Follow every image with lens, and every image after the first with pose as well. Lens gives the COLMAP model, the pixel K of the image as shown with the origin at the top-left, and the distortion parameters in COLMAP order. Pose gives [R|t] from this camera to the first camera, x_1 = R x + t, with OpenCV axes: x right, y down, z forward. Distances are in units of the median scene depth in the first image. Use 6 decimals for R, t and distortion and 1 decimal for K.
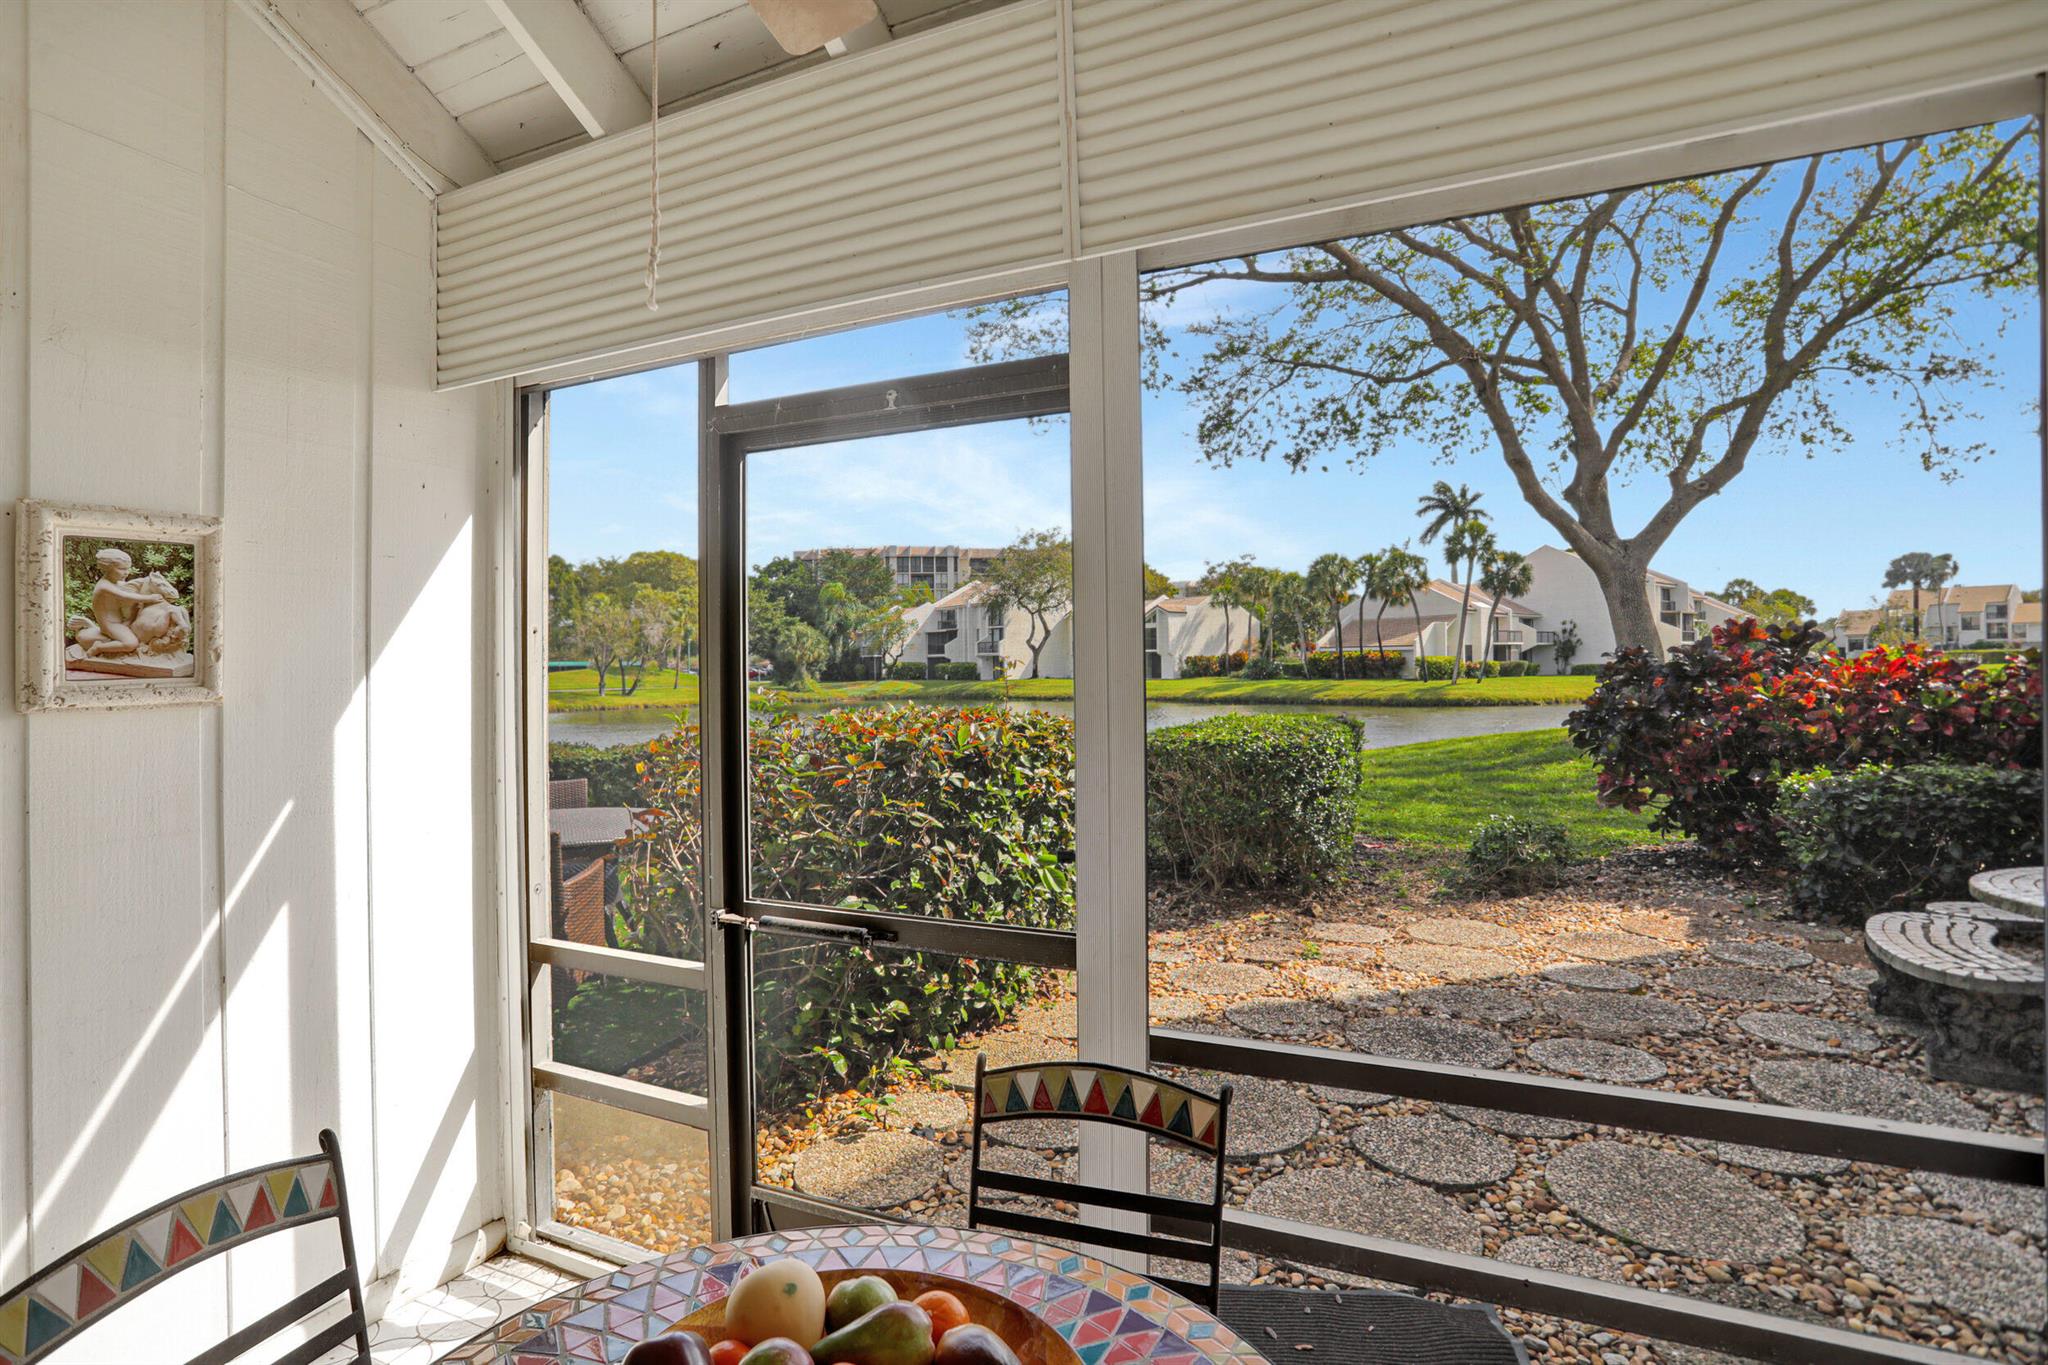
lens RADIAL K [[1012.8, 0, 982.7], [0, 1012.8, 655.6], [0, 0, 1]] dist [-0.057859, 0.000284]
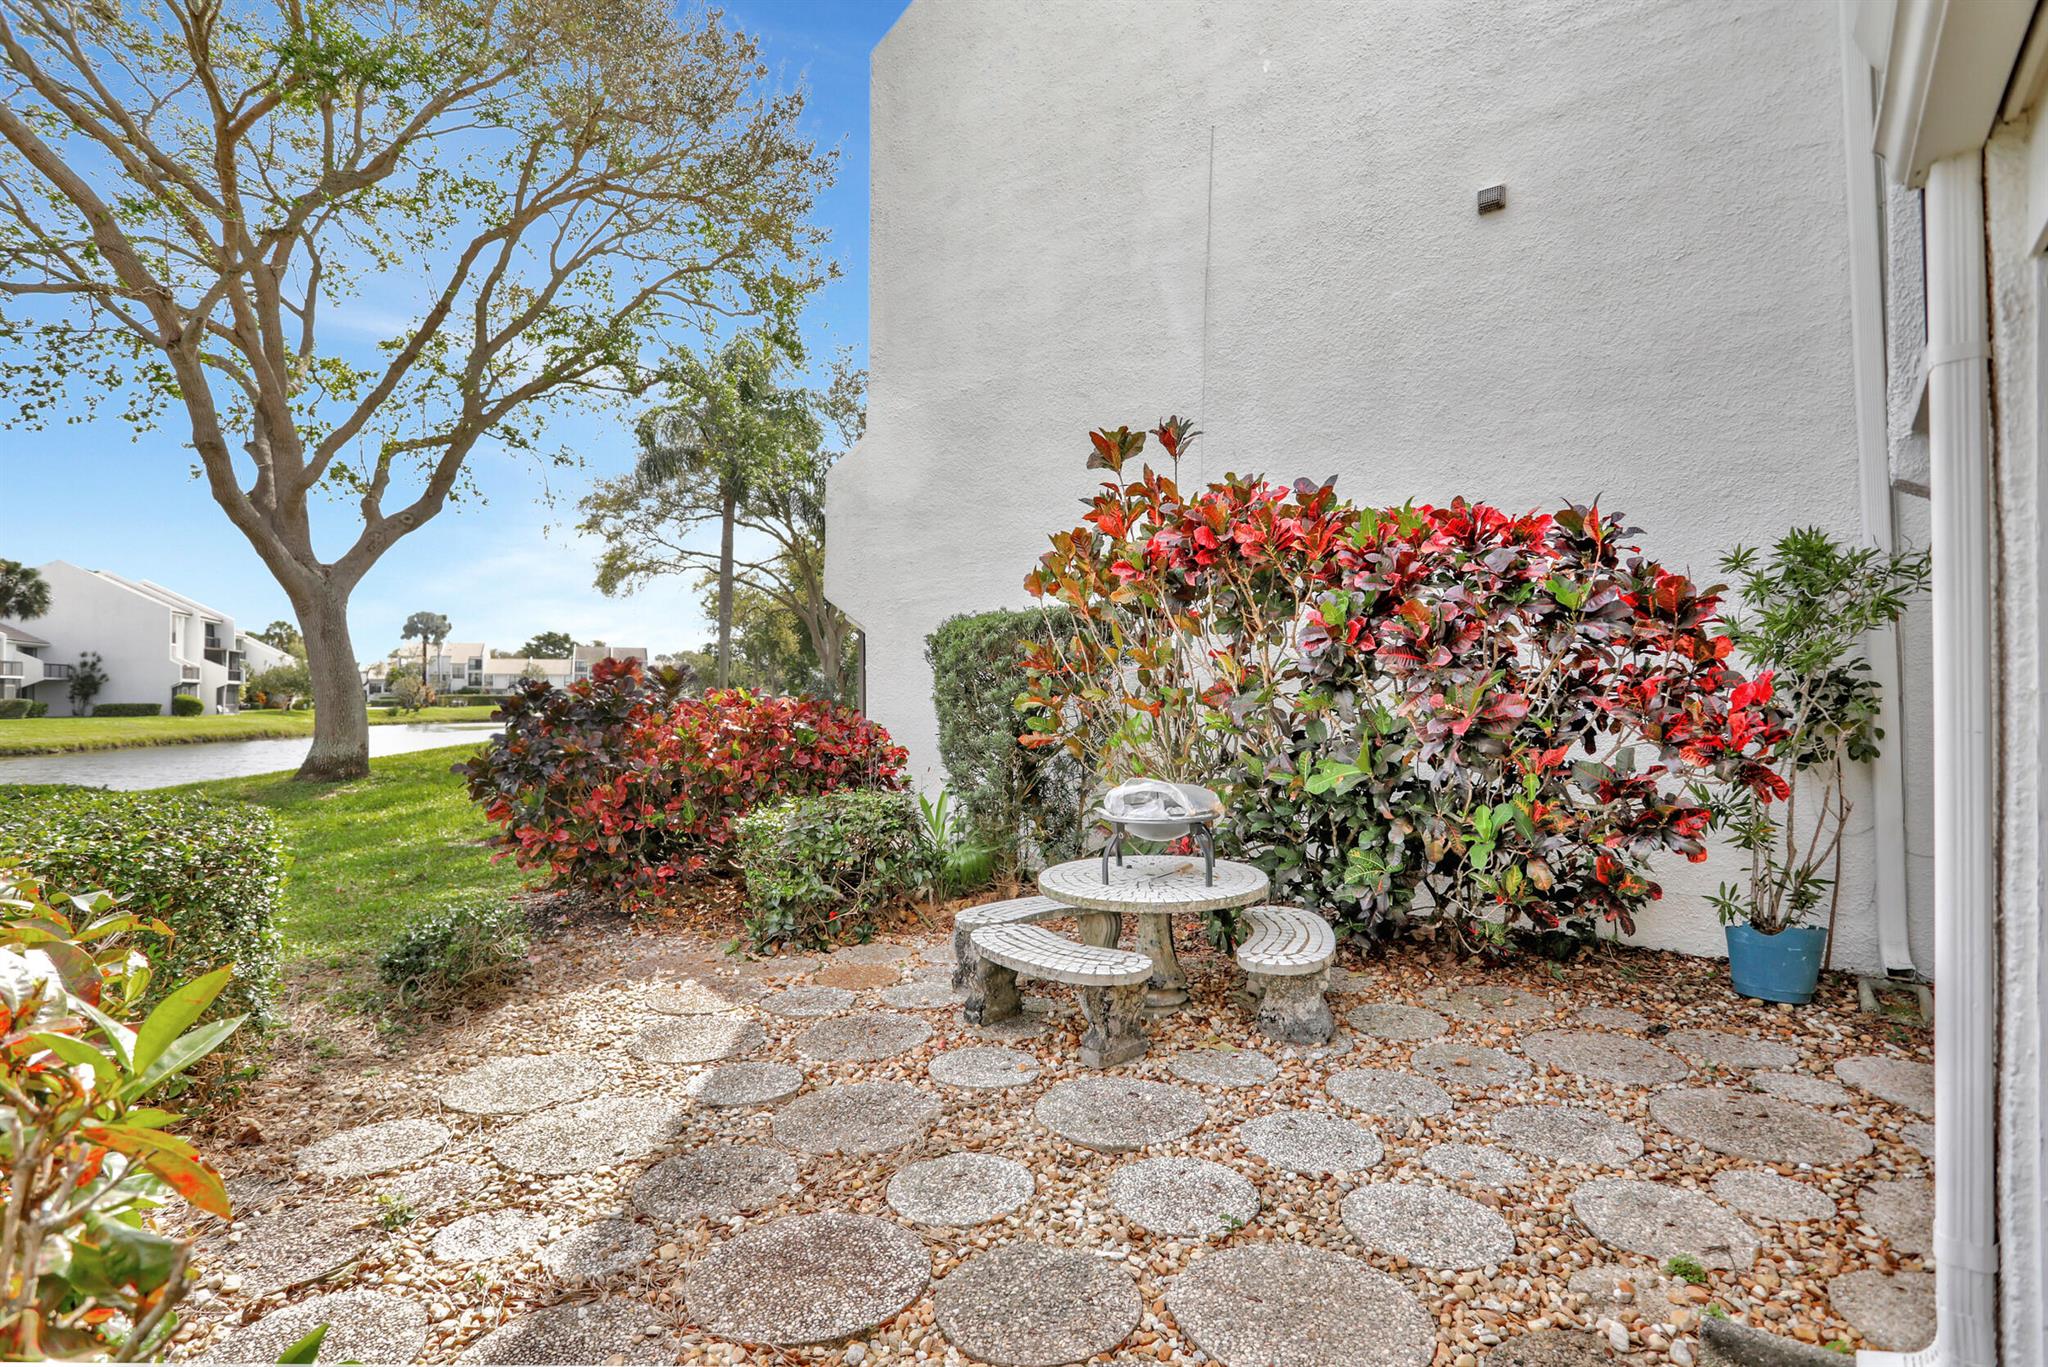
lens RADIAL K [[997.4, 0, 984.7], [0, 997.4, 700.4], [0, 0, 1]] dist [-0.048151, 0.022624]
pose [[0.273058, 0.009530, 0.961950, -0.026539], [-0.013712, 0.999888, -0.006014, 0.001585], [-0.961900, -0.011549, 0.273158, 0.124860]]
